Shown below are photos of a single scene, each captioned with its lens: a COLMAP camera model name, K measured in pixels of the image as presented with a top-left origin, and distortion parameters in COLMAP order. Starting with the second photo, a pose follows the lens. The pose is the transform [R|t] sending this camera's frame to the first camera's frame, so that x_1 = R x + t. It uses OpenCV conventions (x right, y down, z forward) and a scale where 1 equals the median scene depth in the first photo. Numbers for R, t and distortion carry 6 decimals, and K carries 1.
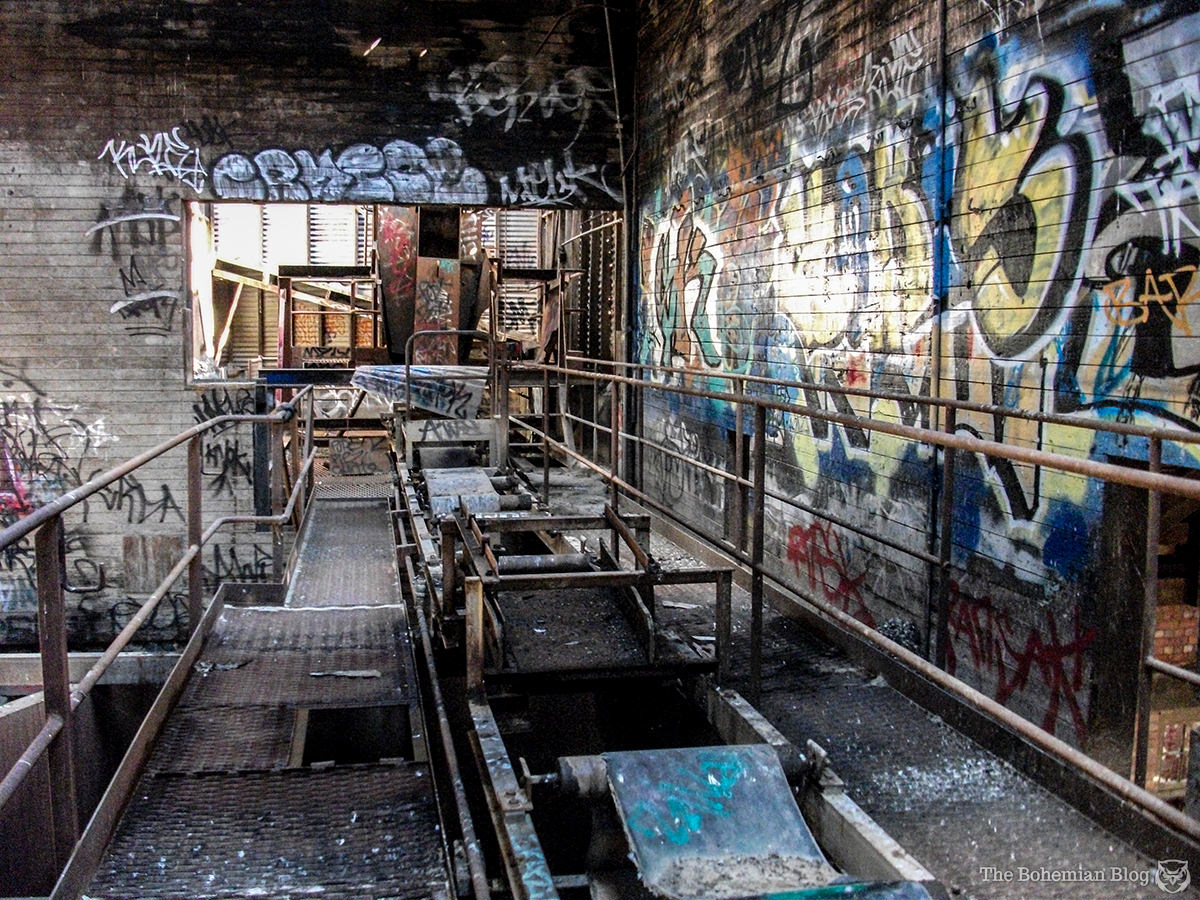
lens RADIAL K [[1137.6, 0, 600.0], [0, 1137.6, 450.0], [0, 0, 1]] dist [-0.153756, 0.098384]
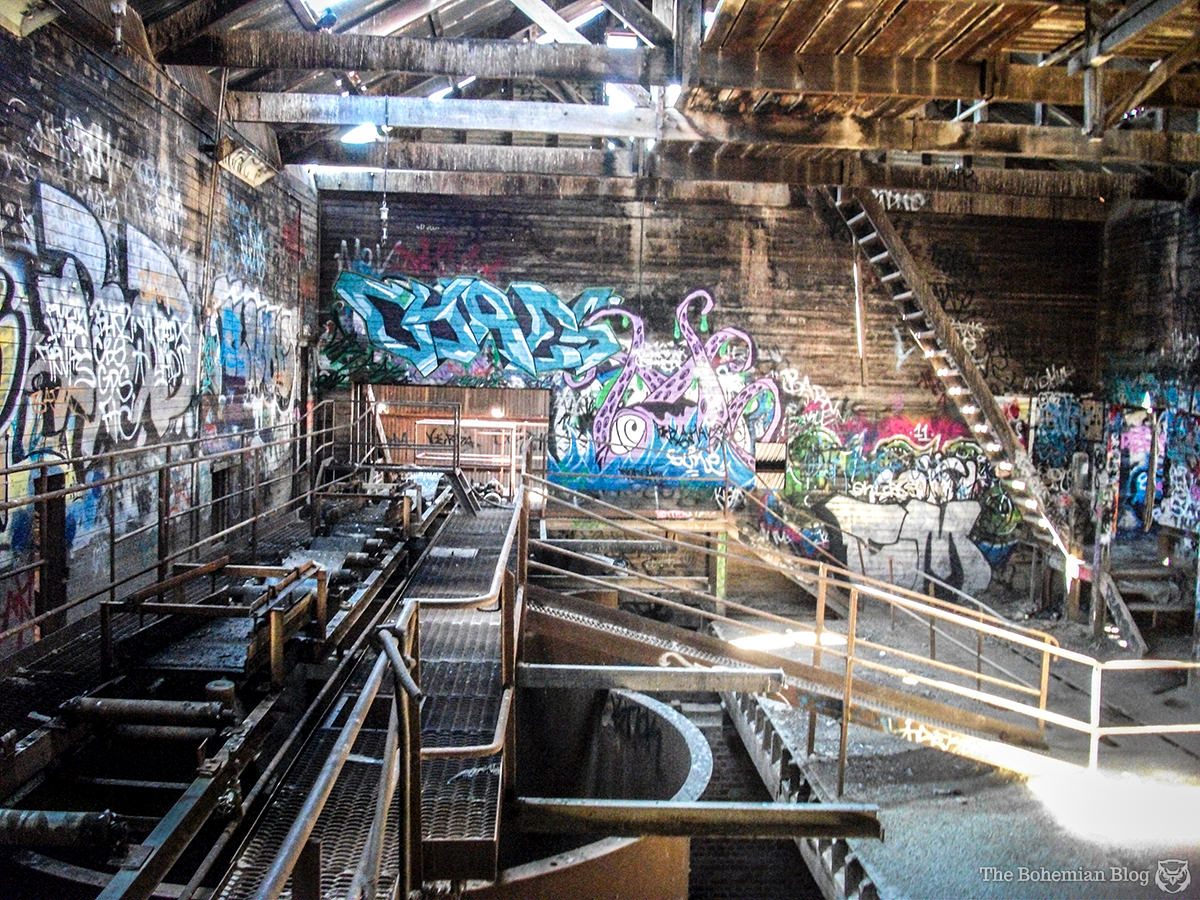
lens RADIAL K [[1137.6, 0, 600.0], [0, 1137.6, 450.0], [0, 0, 1]] dist [-0.153756, 0.098384]
pose [[-0.988109, -0.045924, 0.146738, -0.331322], [-0.022164, 0.986929, 0.159623, -0.152636], [-0.152151, 0.154473, -0.976211, 1.097246]]
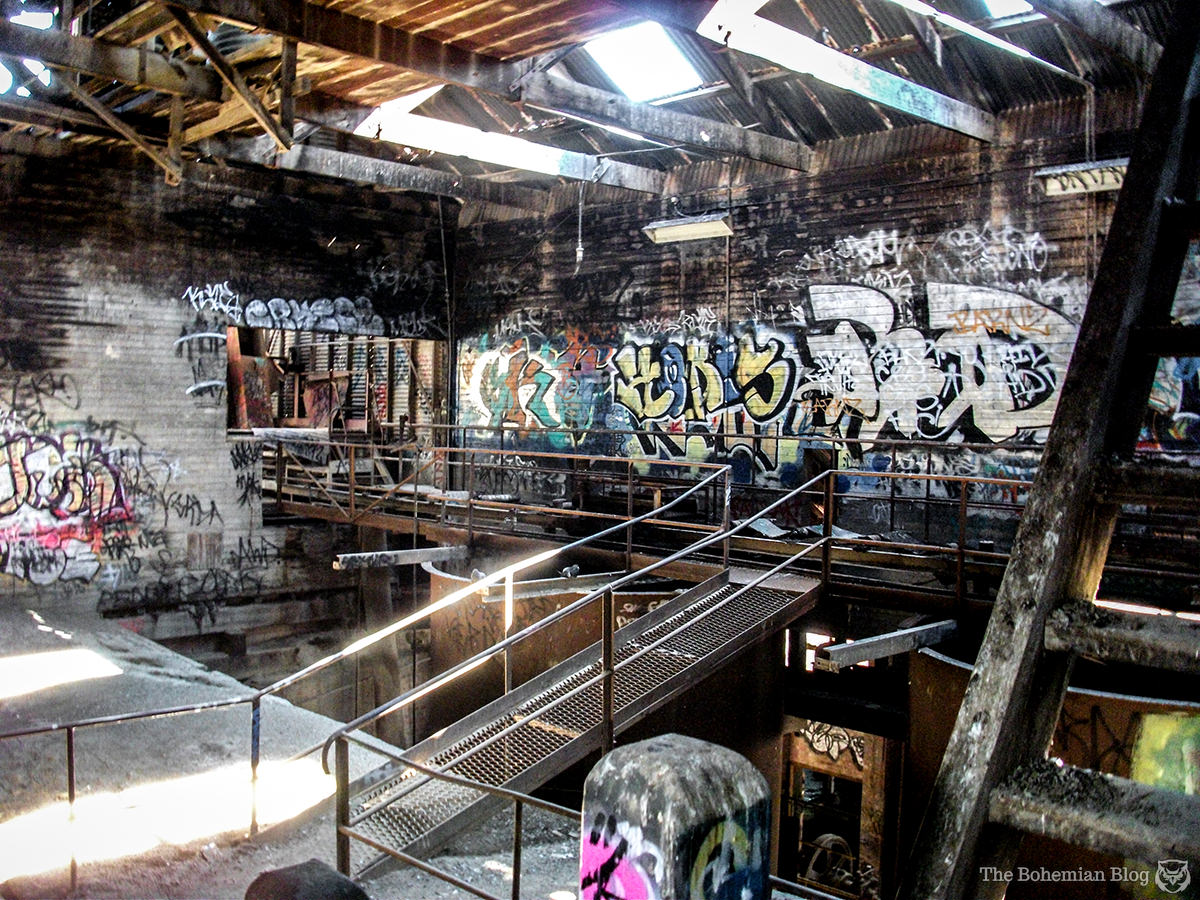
lens RADIAL K [[1137.6, 0, 600.0], [0, 1137.6, 450.0], [0, 0, 1]] dist [-0.153756, 0.098384]
pose [[0.831979, -0.010132, 0.554714, -0.856008], [0.044346, 0.997849, -0.048286, 0.063321], [-0.553032, 0.064773, 0.830639, -0.680495]]
